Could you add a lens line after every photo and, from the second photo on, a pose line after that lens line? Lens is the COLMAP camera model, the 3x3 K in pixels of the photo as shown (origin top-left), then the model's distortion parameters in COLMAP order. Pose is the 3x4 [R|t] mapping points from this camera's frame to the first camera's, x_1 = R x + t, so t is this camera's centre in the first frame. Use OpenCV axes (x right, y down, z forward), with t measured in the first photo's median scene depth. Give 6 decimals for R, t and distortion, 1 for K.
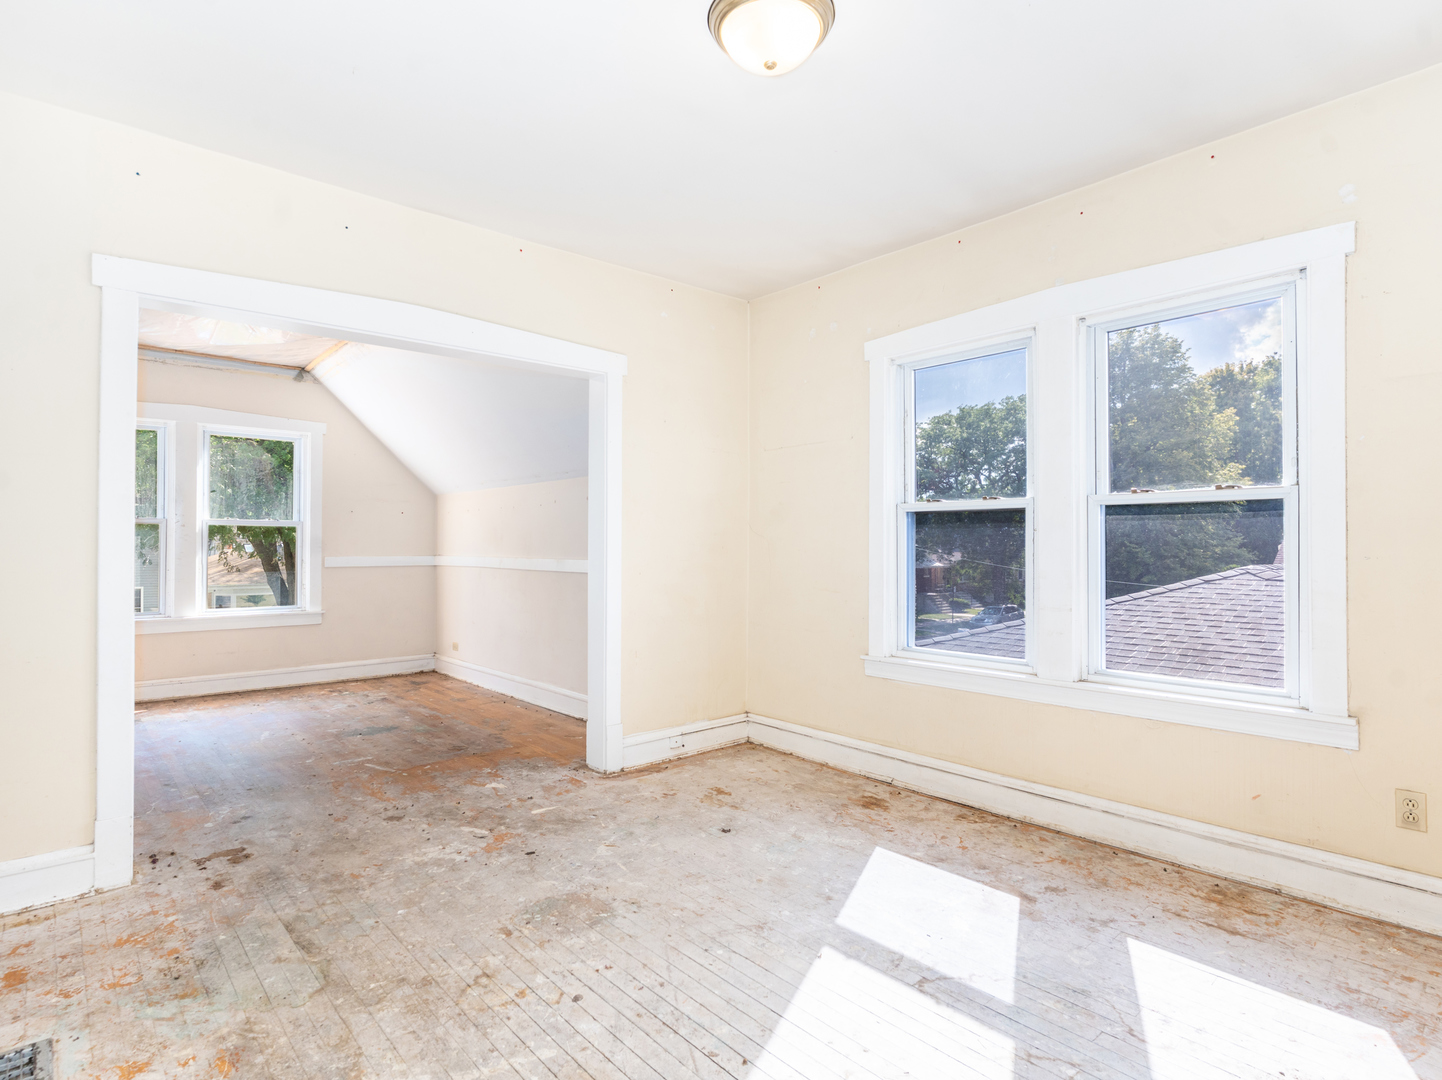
lens RADIAL K [[775.7, 0, 720.7], [0, 775.7, 535.9], [0, 0, 1]] dist [0.000900, 0.001400]
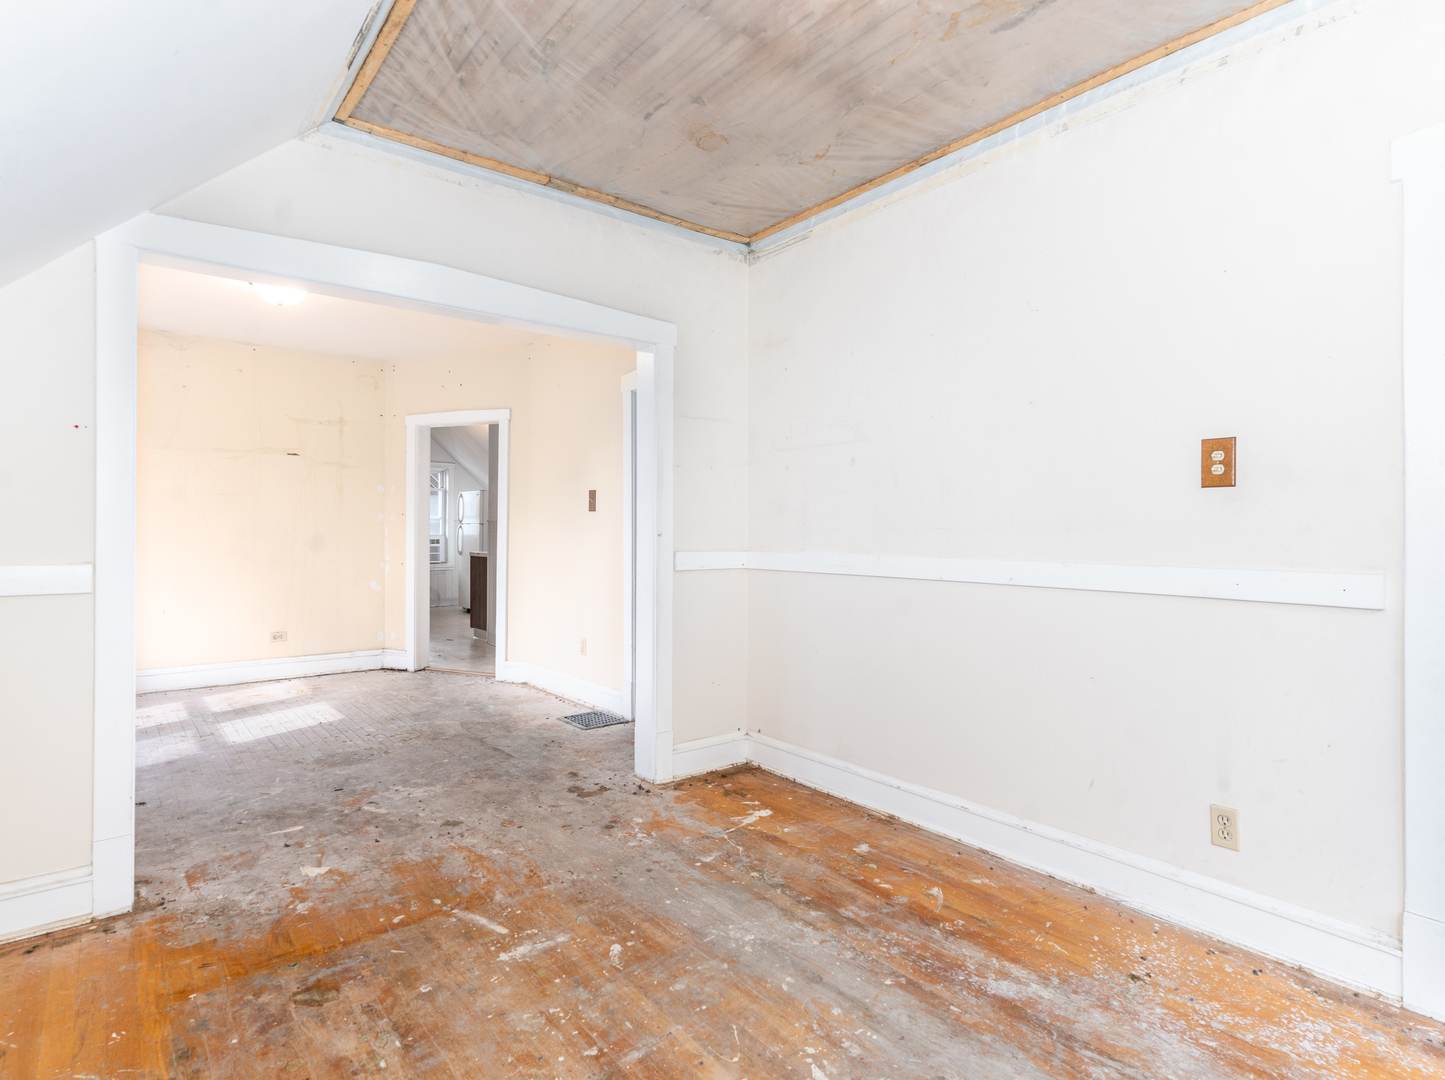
lens RADIAL K [[777.3, 0, 722.2], [0, 777.3, 535.9], [0, 0, 1]] dist [0.000900, 0.001400]
pose [[-0.998588, -0.003110, 0.053031, -0.853456], [-0.003190, 0.999994, -0.001419, 0.018534], [-0.053026, -0.001587, -0.998592, 2.061372]]
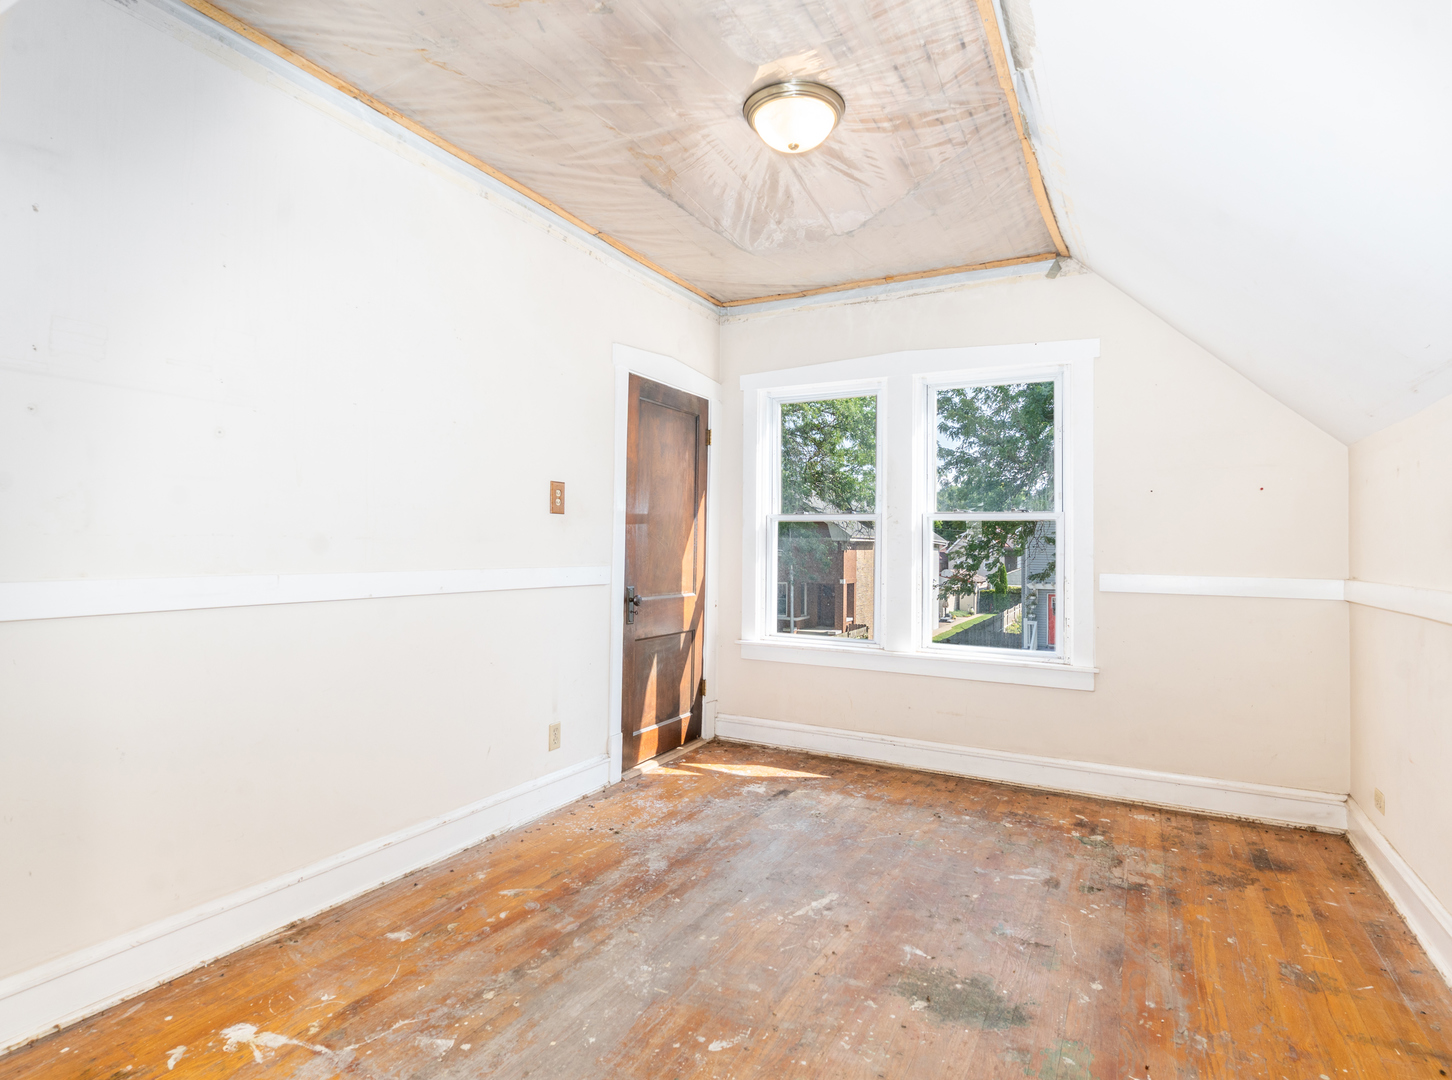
lens RADIAL K [[773.6, 0, 726.0], [0, 773.6, 531.7], [0, 0, 1]] dist [0.001969, -0.000144]
pose [[0.349830, -0.012624, -0.936728, -0.161012], [-0.003178, 0.999887, -0.014662, 0.011232], [0.936808, 0.008106, 0.349750, 1.154874]]
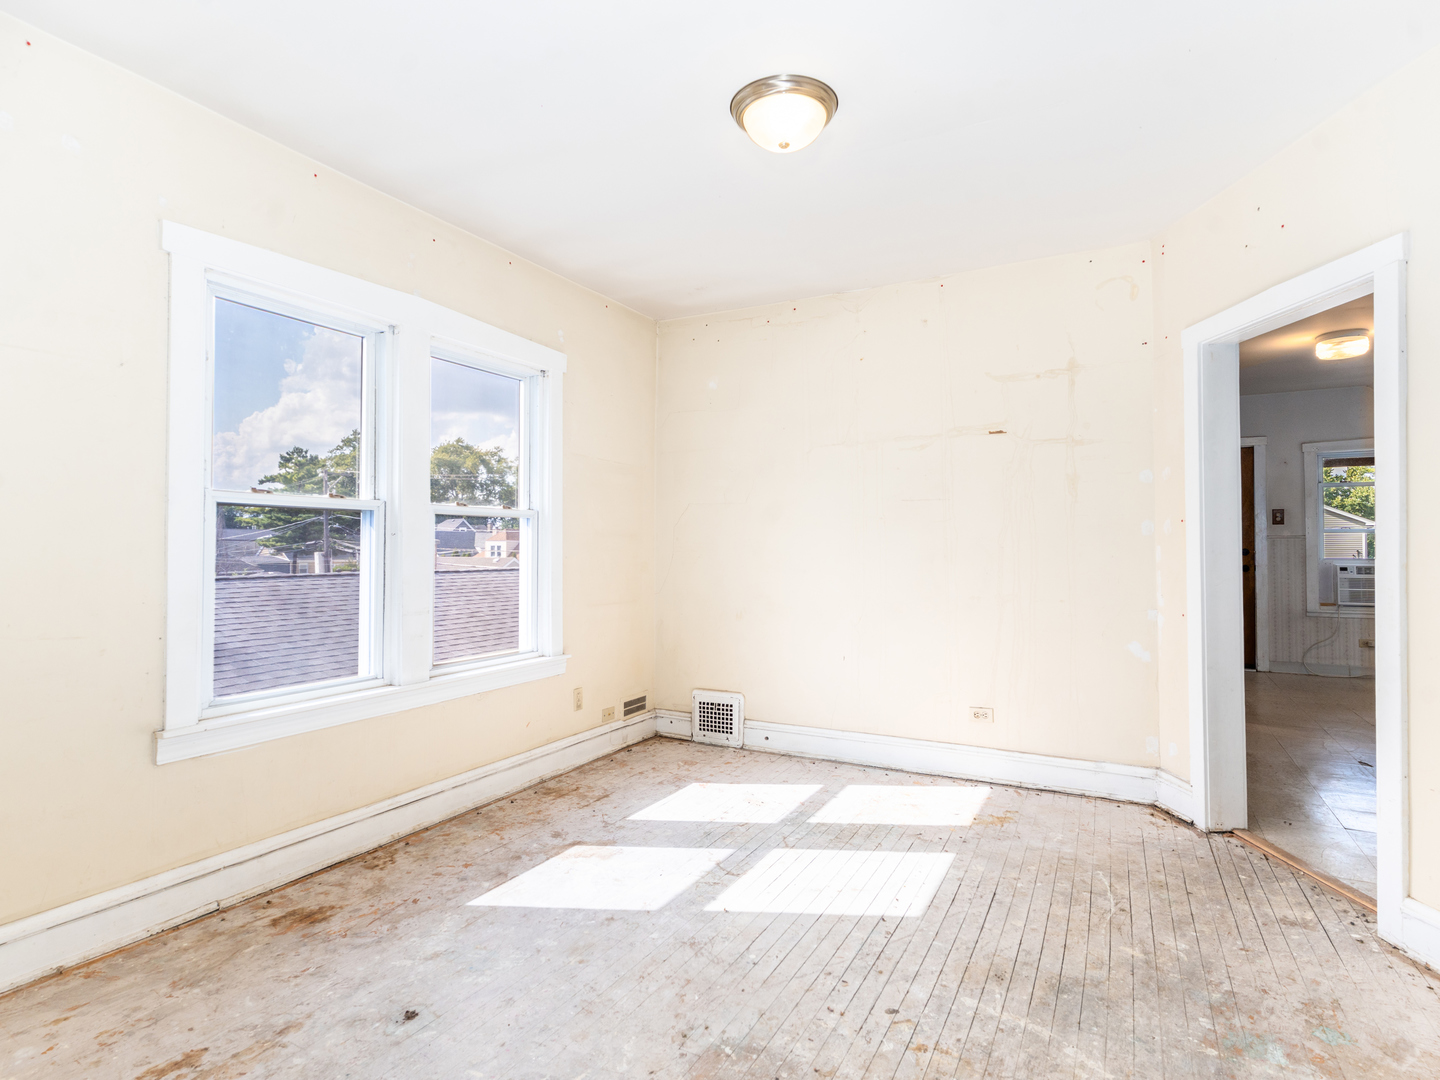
lens RADIAL K [[774.7, 0, 719.7], [0, 774.7, 535.9], [0, 0, 1]] dist [0.000900, 0.001400]
pose [[-0.353832, 0.015000, 0.935189, -0.675079], [-0.011814, 0.999720, -0.020505, 0.010831], [-0.935234, -0.018304, -0.353556, 1.019501]]
